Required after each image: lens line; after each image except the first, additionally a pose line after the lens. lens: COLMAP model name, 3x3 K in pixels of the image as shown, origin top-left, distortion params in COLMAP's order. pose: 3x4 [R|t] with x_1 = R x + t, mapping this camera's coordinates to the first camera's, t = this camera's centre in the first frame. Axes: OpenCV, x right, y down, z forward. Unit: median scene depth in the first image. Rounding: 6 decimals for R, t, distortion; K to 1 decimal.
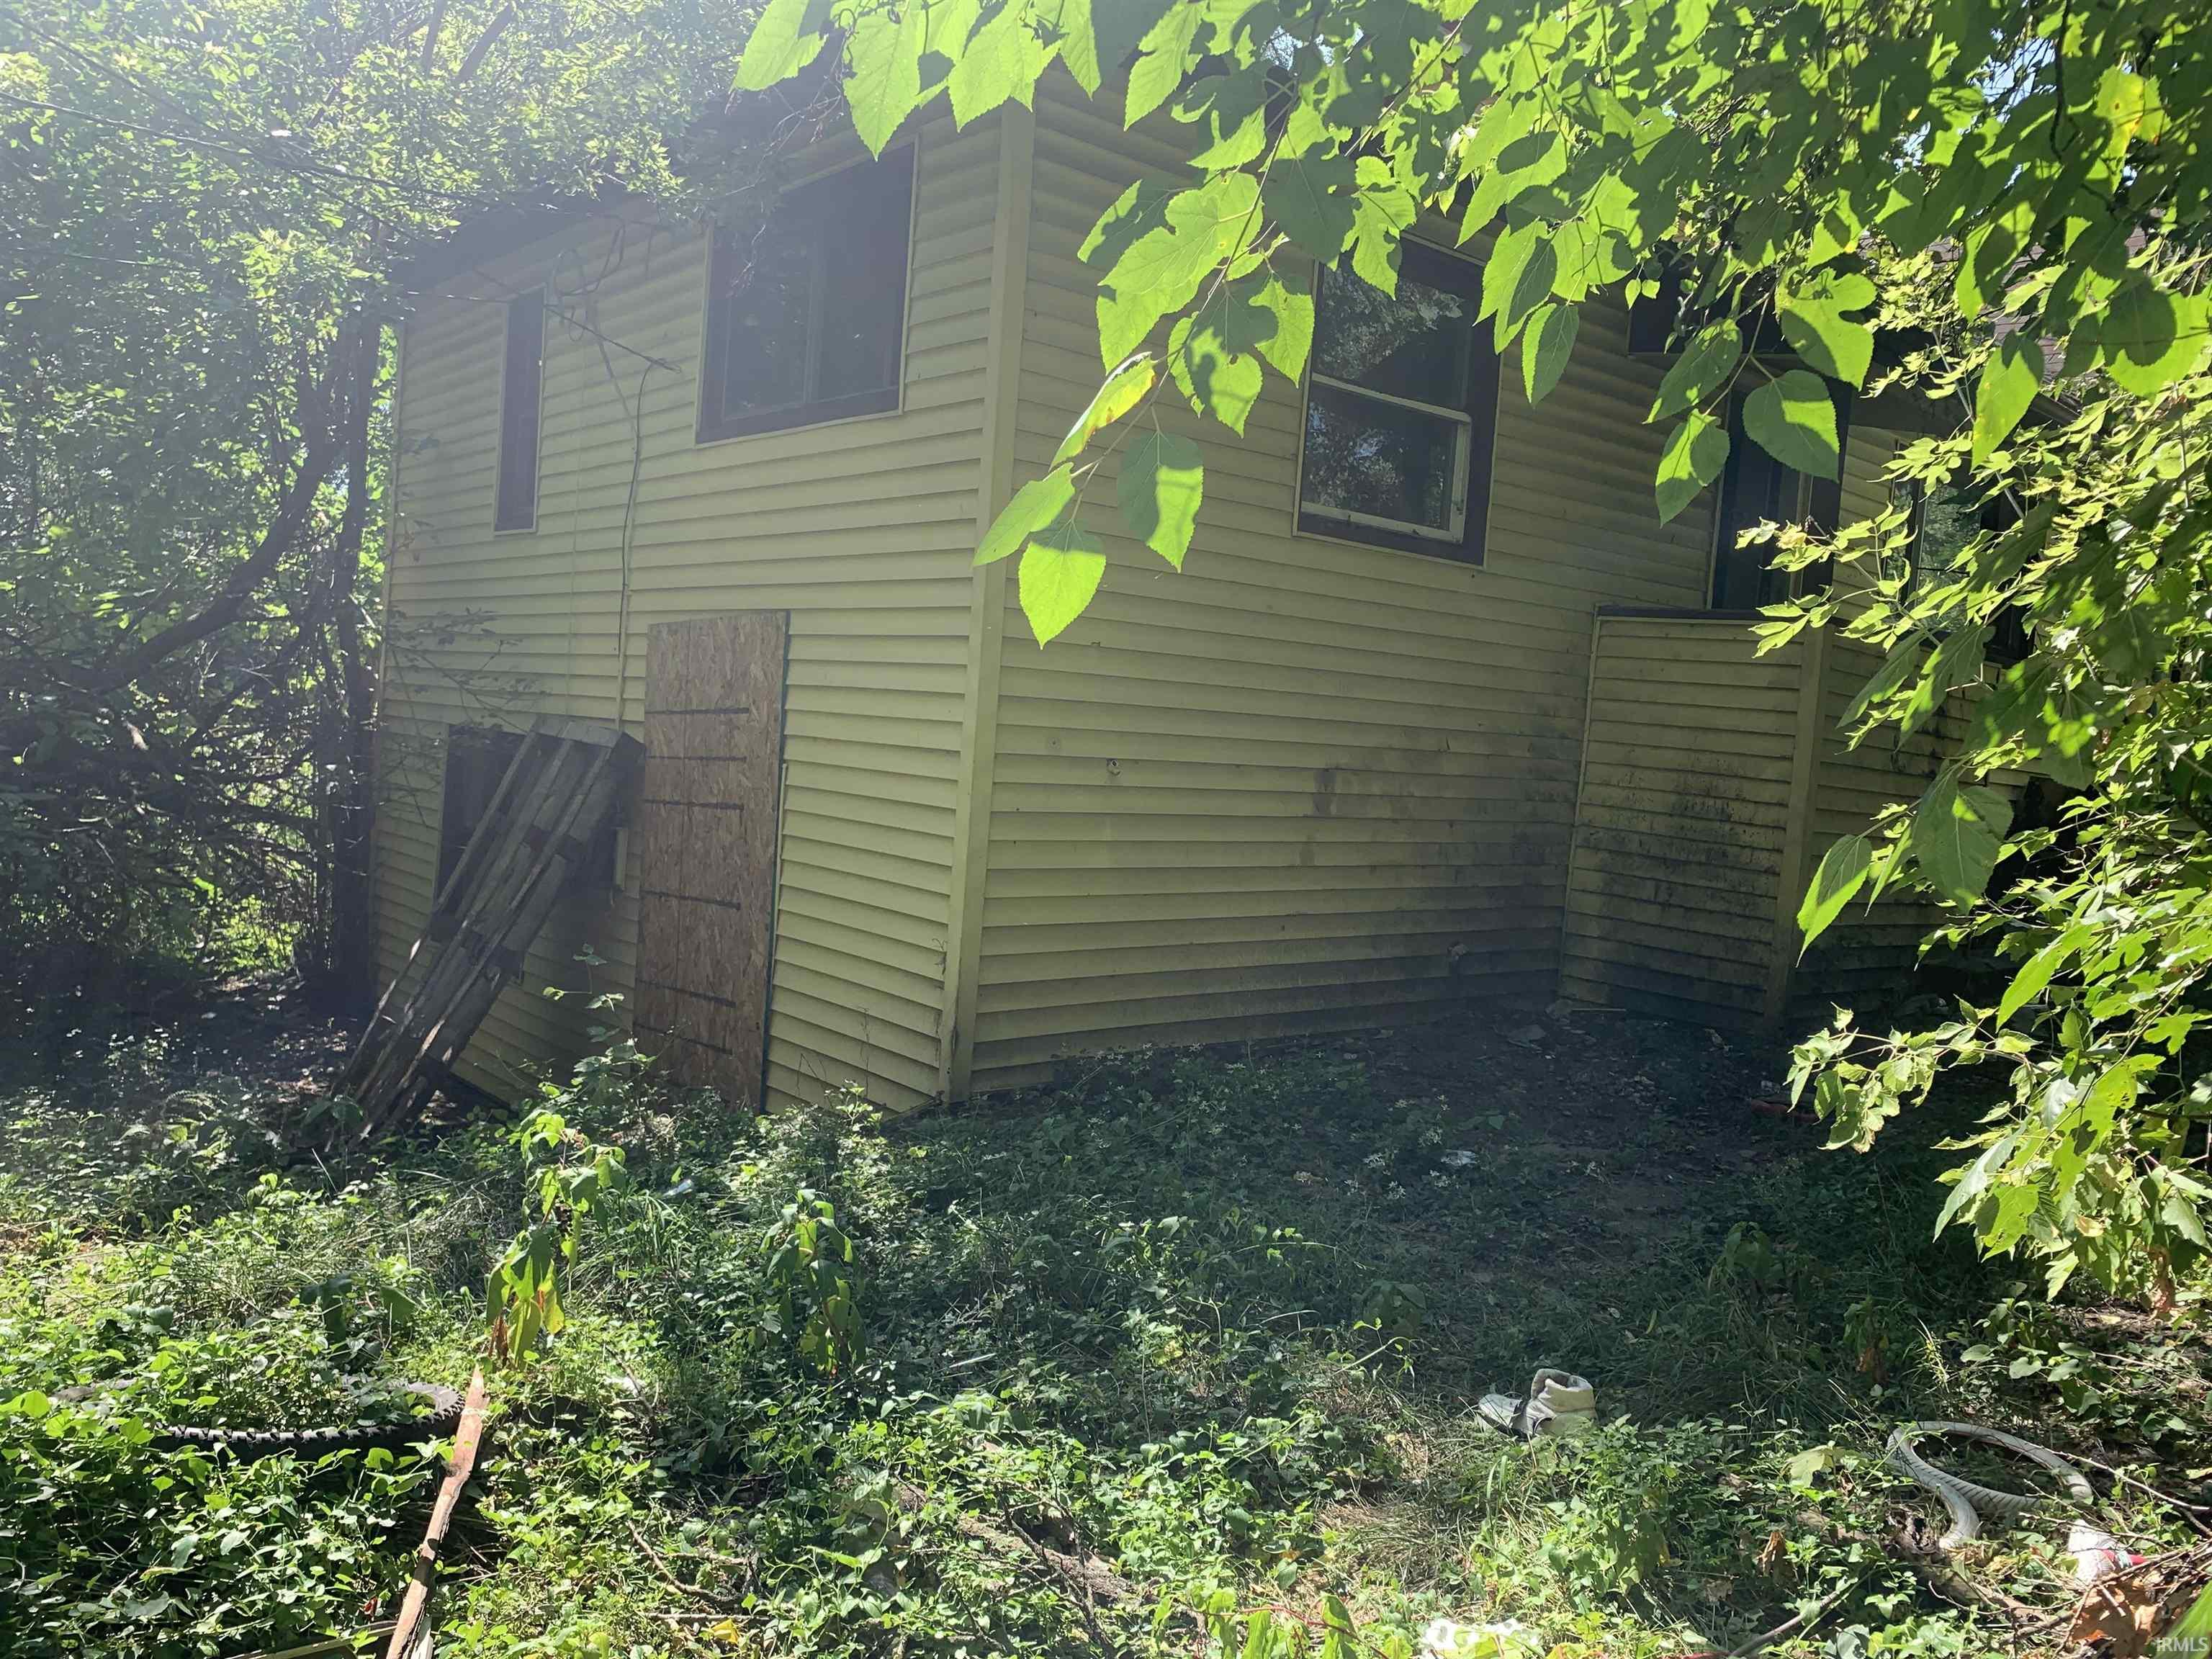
lens RADIAL K [[1676.1, 0, 1105.2], [0, 1676.1, 829.7], [0, 0, 1]] dist [0.091802, -0.006525]
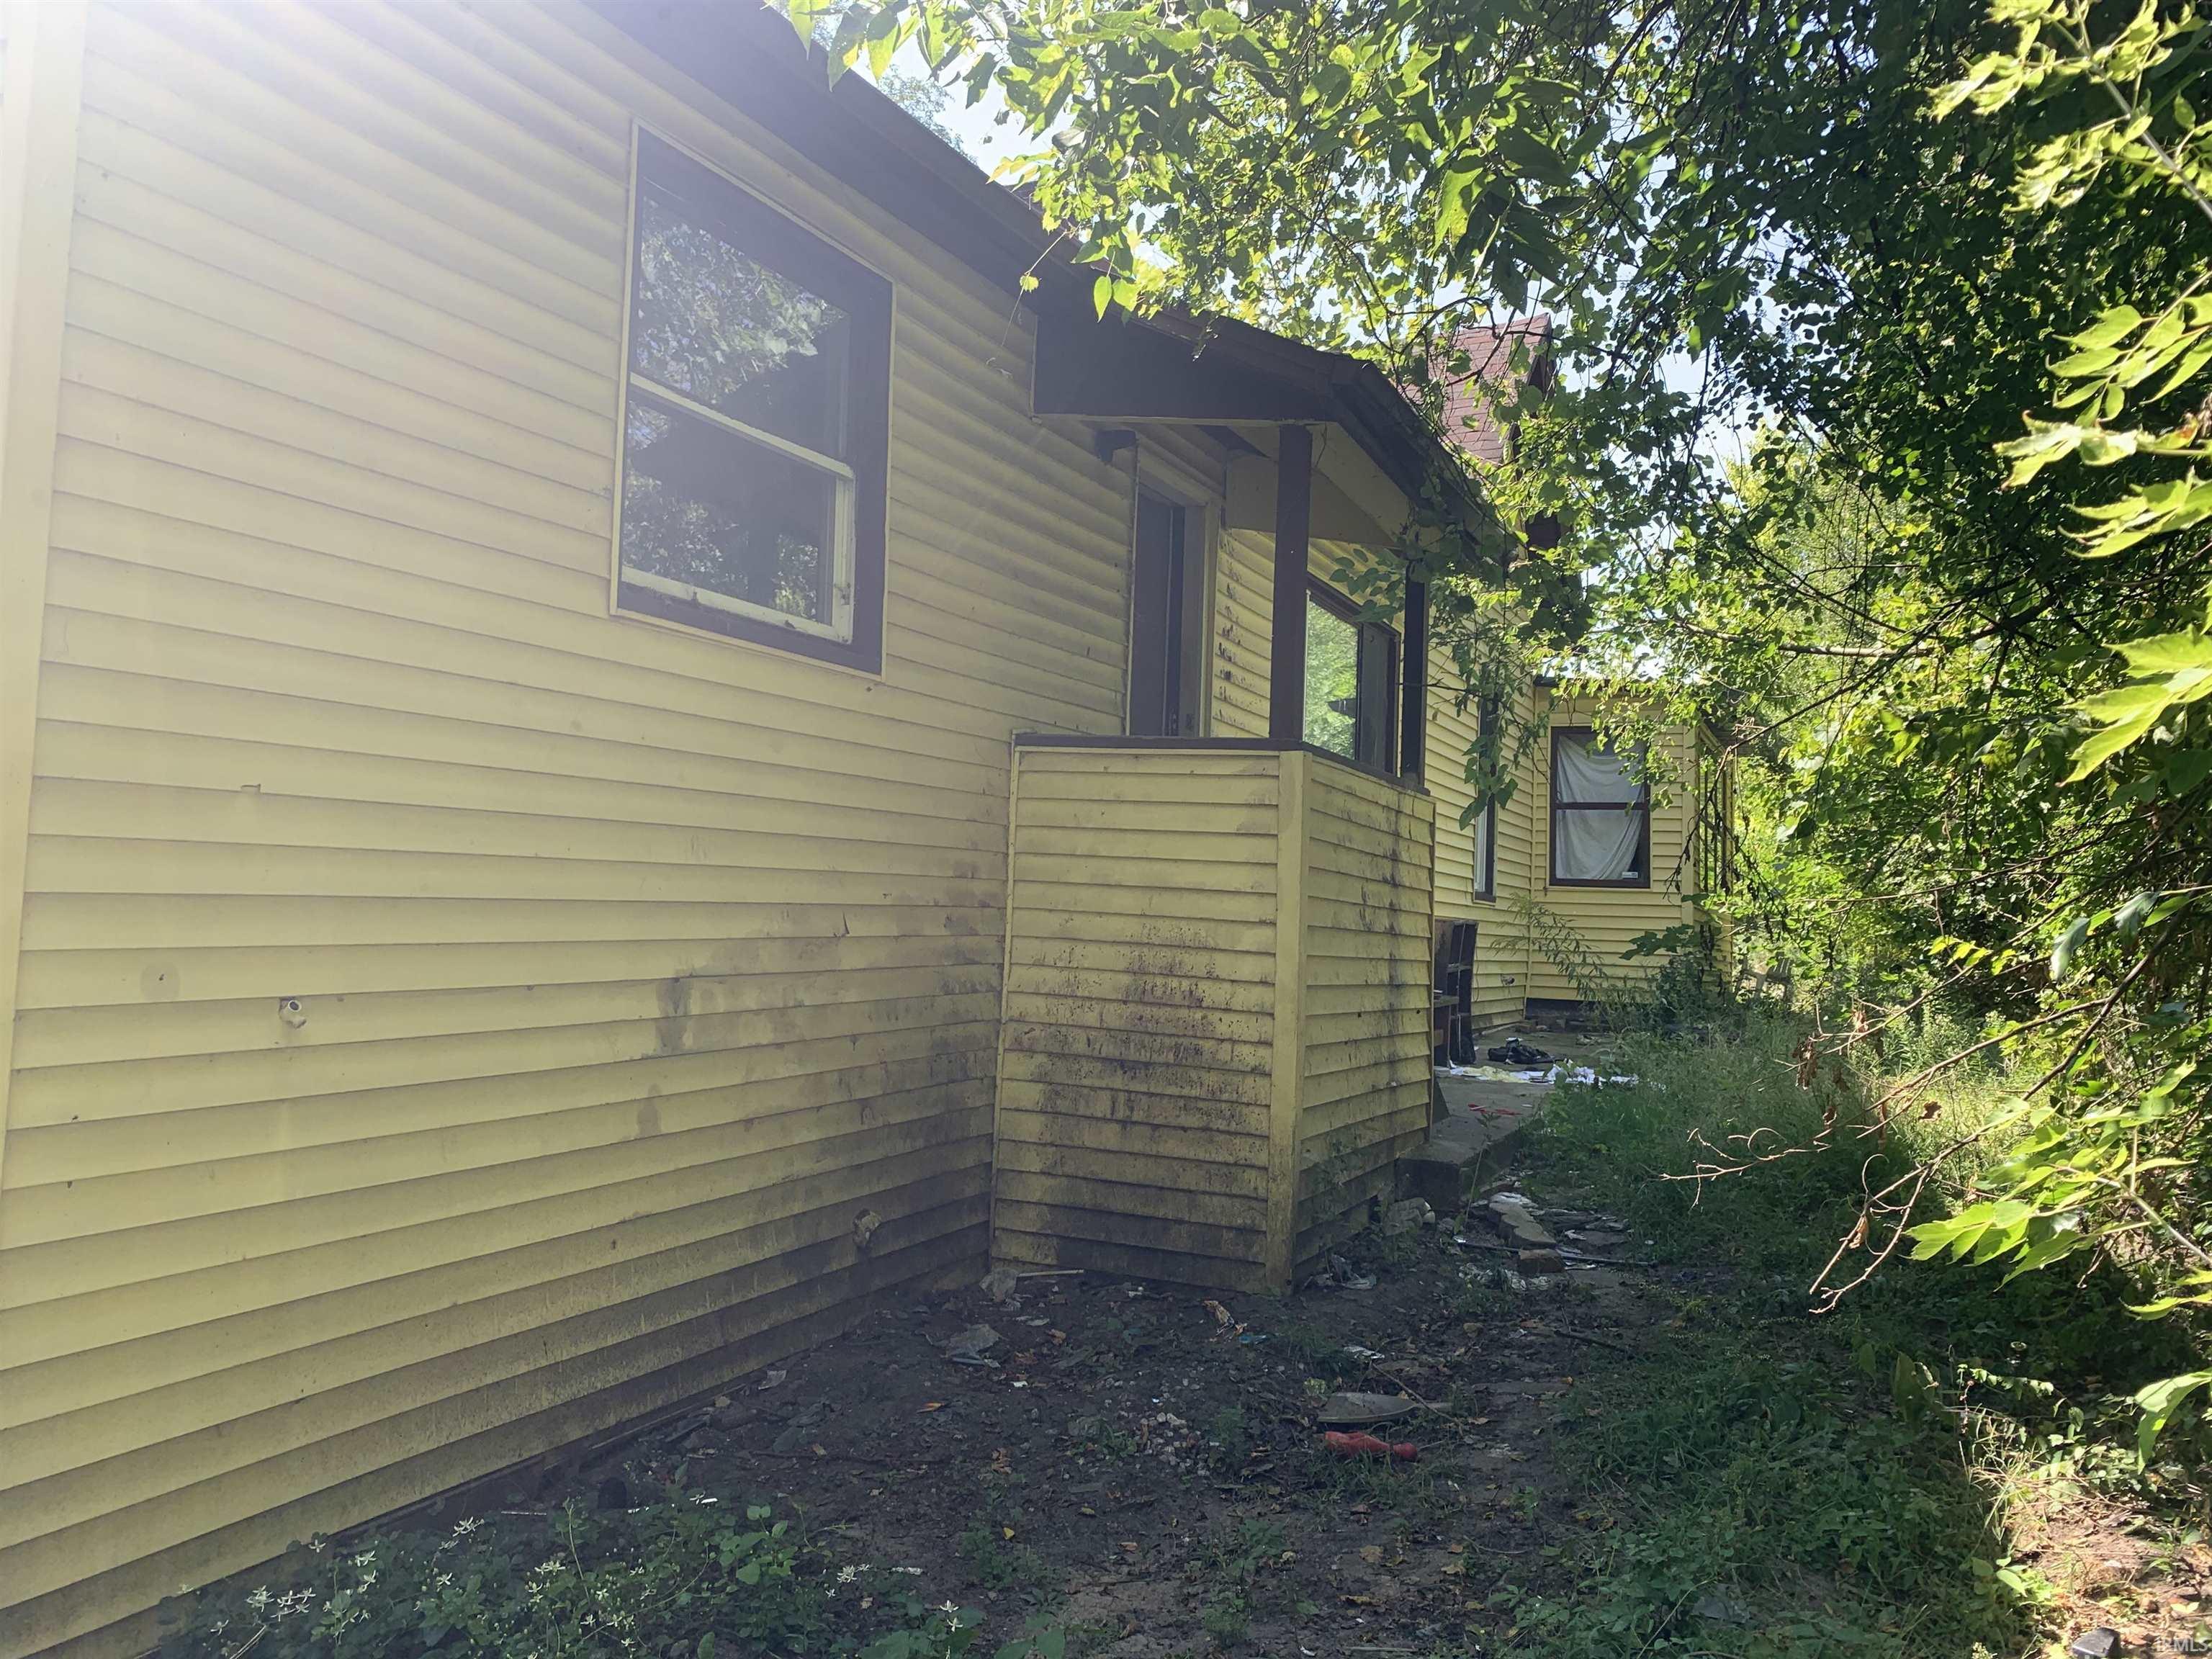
lens RADIAL K [[1676.1, 0, 1093.4], [0, 1676.1, 774.3], [0, 0, 1]] dist [0.091802, -0.006525]
pose [[0.913511, -0.016060, 0.406496, 0.015359], [0.064373, 0.992338, -0.105459, -0.033130], [-0.401688, 0.122506, 0.907546, 0.319947]]
